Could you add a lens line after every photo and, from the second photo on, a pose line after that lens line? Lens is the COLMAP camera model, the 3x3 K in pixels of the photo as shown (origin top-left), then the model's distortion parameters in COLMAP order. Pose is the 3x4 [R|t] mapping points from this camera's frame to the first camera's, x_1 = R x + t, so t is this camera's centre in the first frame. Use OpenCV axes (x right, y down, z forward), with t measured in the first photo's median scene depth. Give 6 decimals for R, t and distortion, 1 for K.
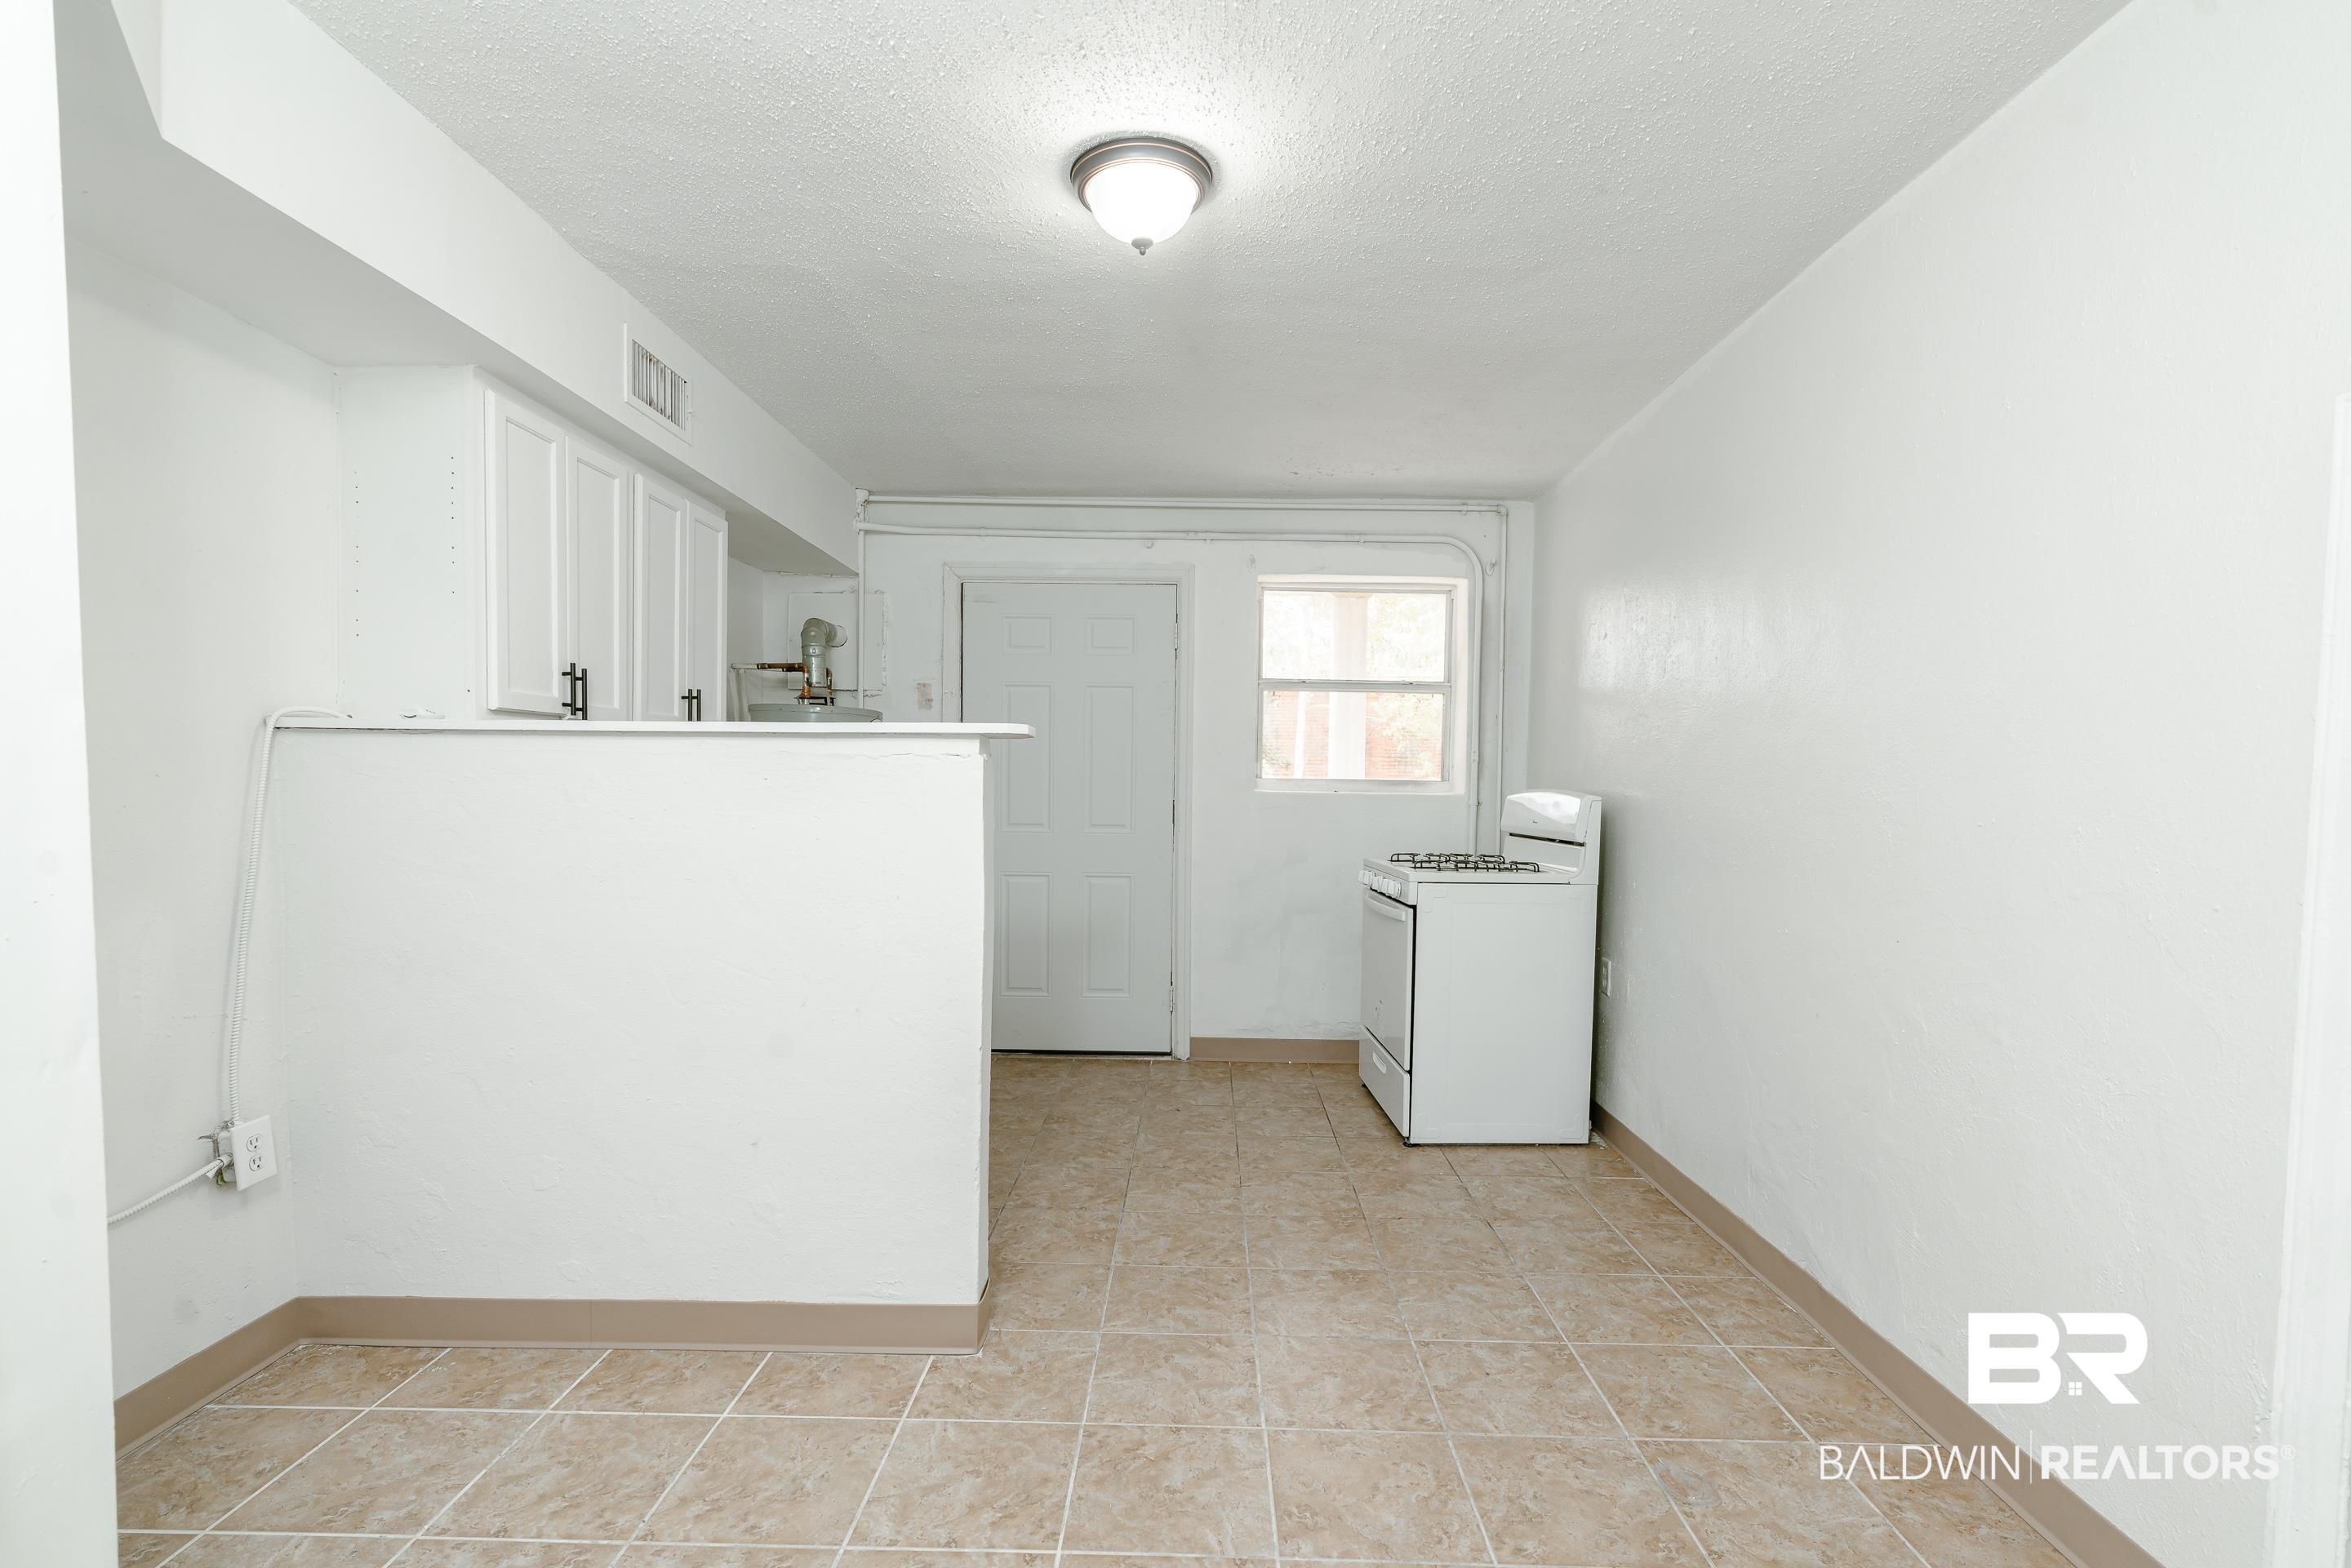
lens RADIAL K [[1069.5, 0, 1180.7], [0, 1069.5, 838.9], [0, 0, 1]] dist [-0.017725, 0.007631]
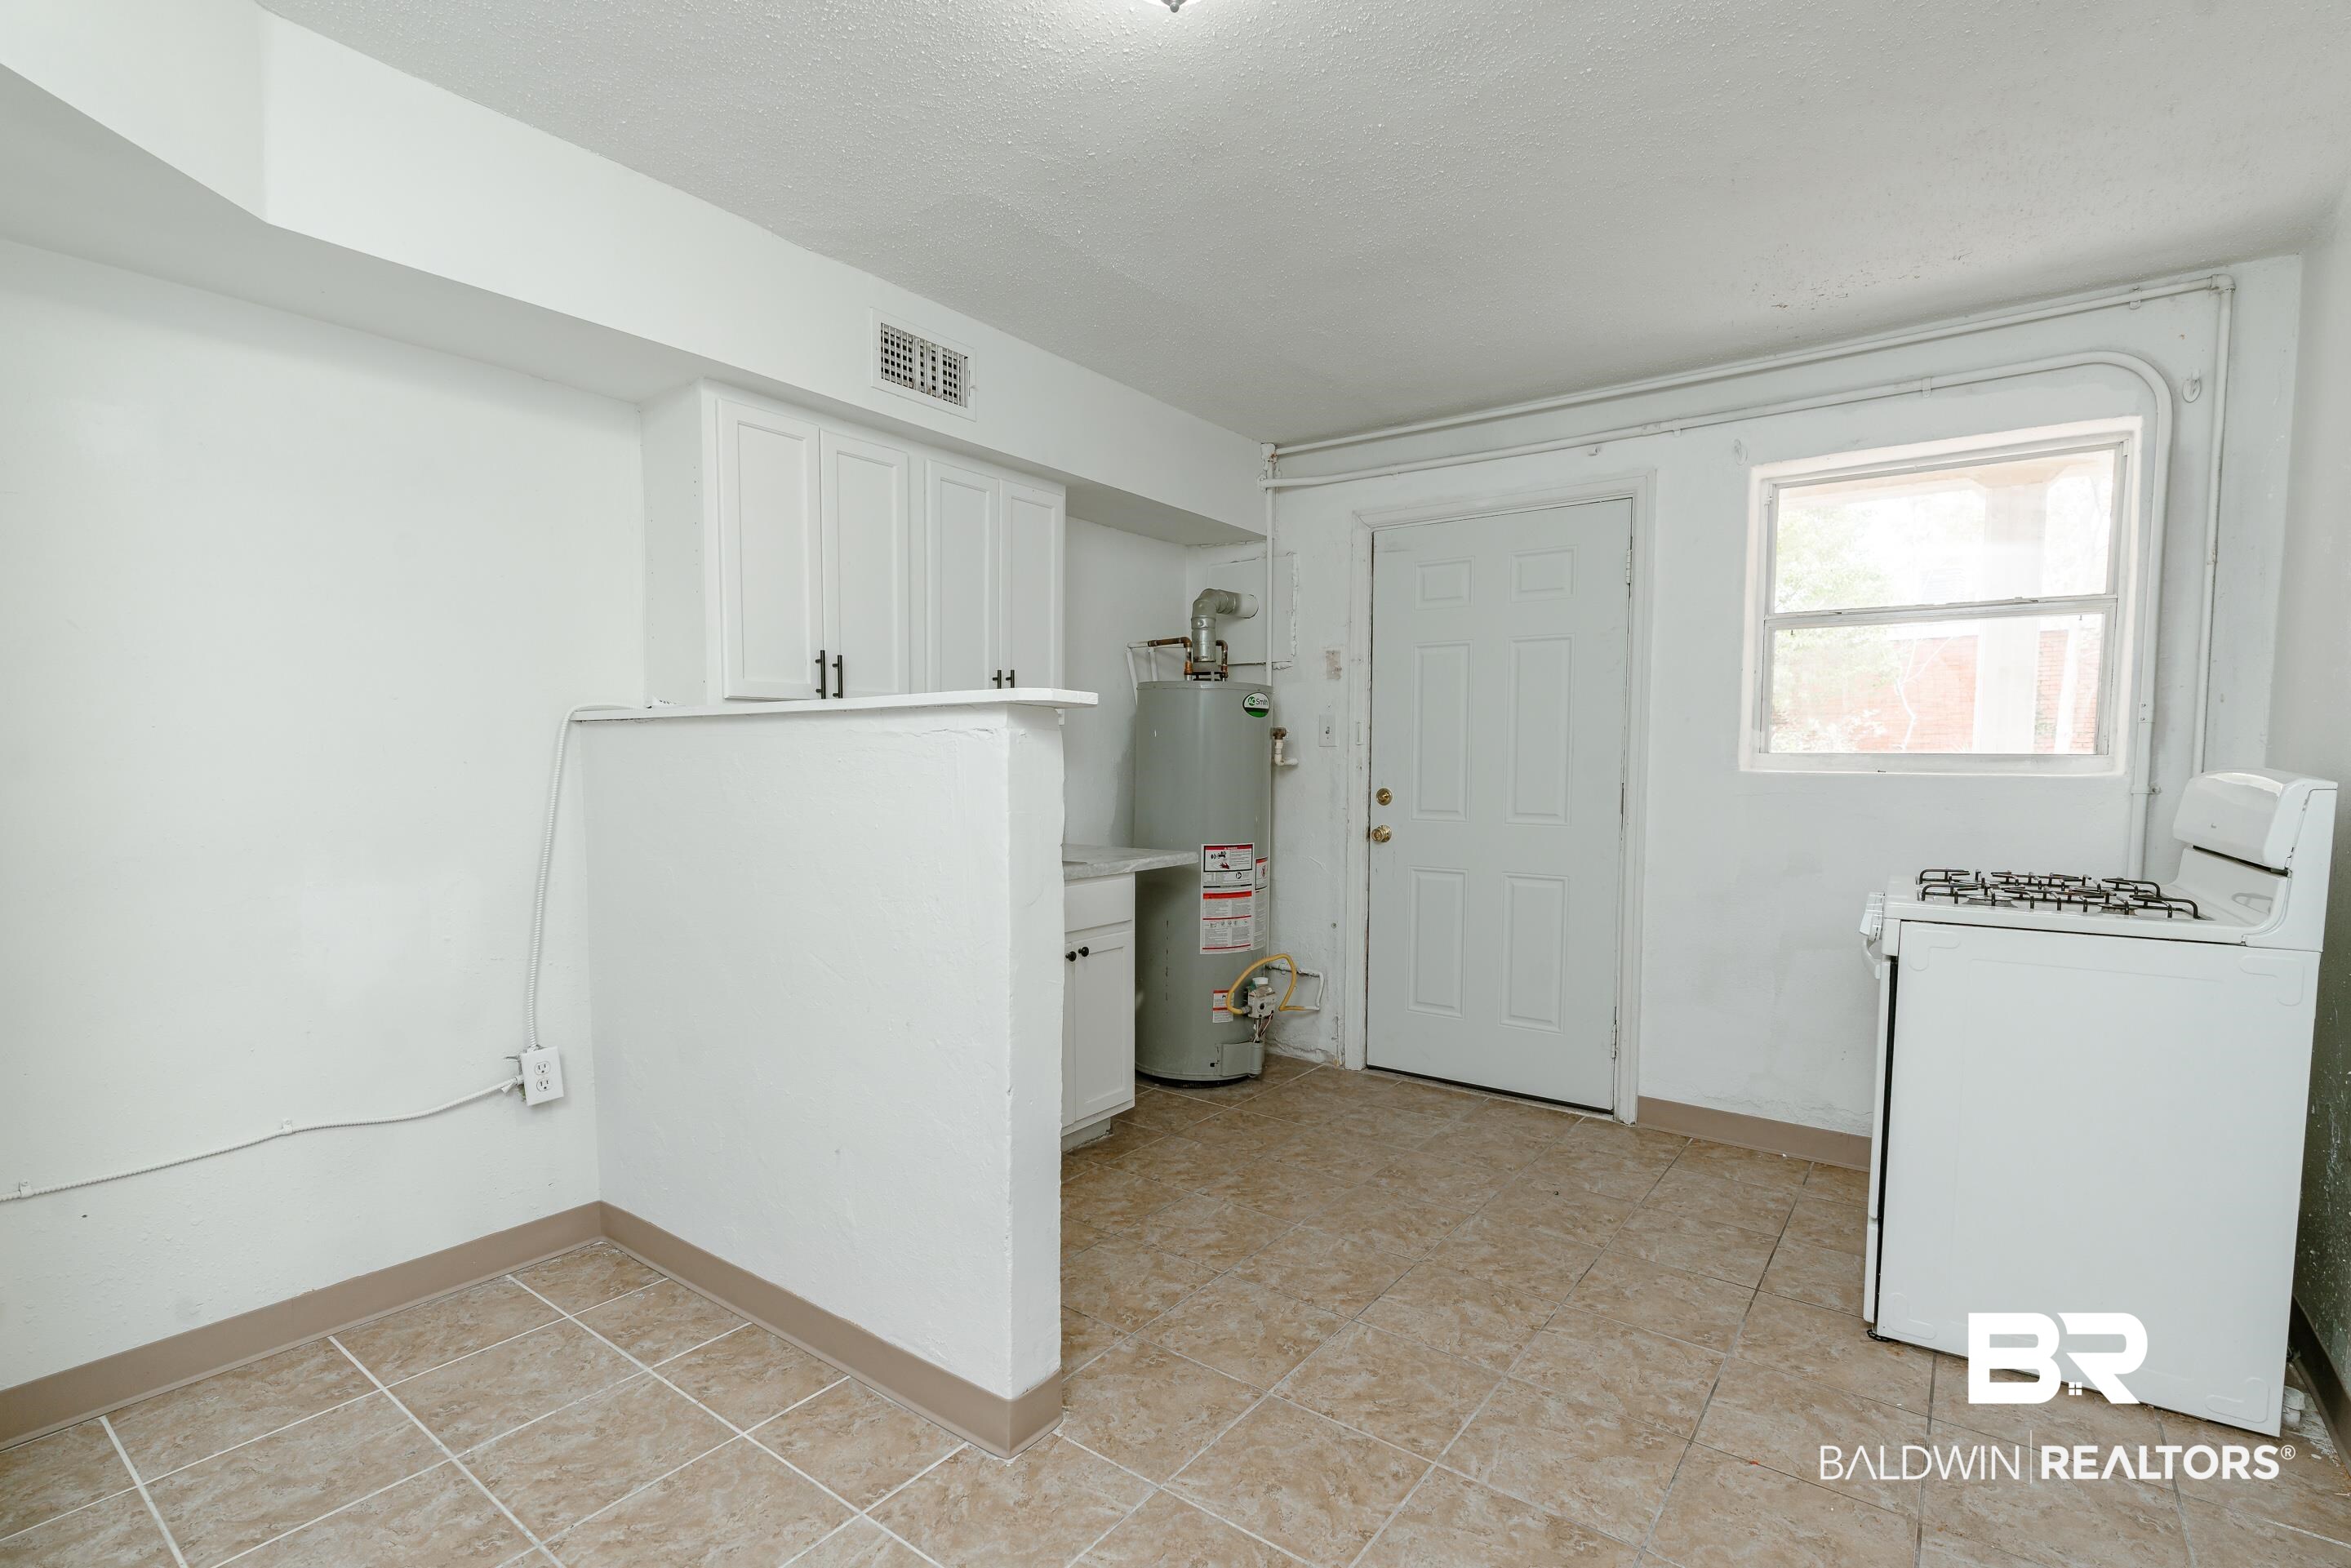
lens RADIAL K [[1071.8, 0, 1184.1], [0, 1071.8, 834.7], [0, 0, 1]] dist [-0.015970, 0.007976]
pose [[0.812991, 0.032574, -0.581365, 0.209362], [-0.023484, 0.999456, 0.023159, -0.011209], [0.581803, -0.005175, 0.813314, 0.226187]]
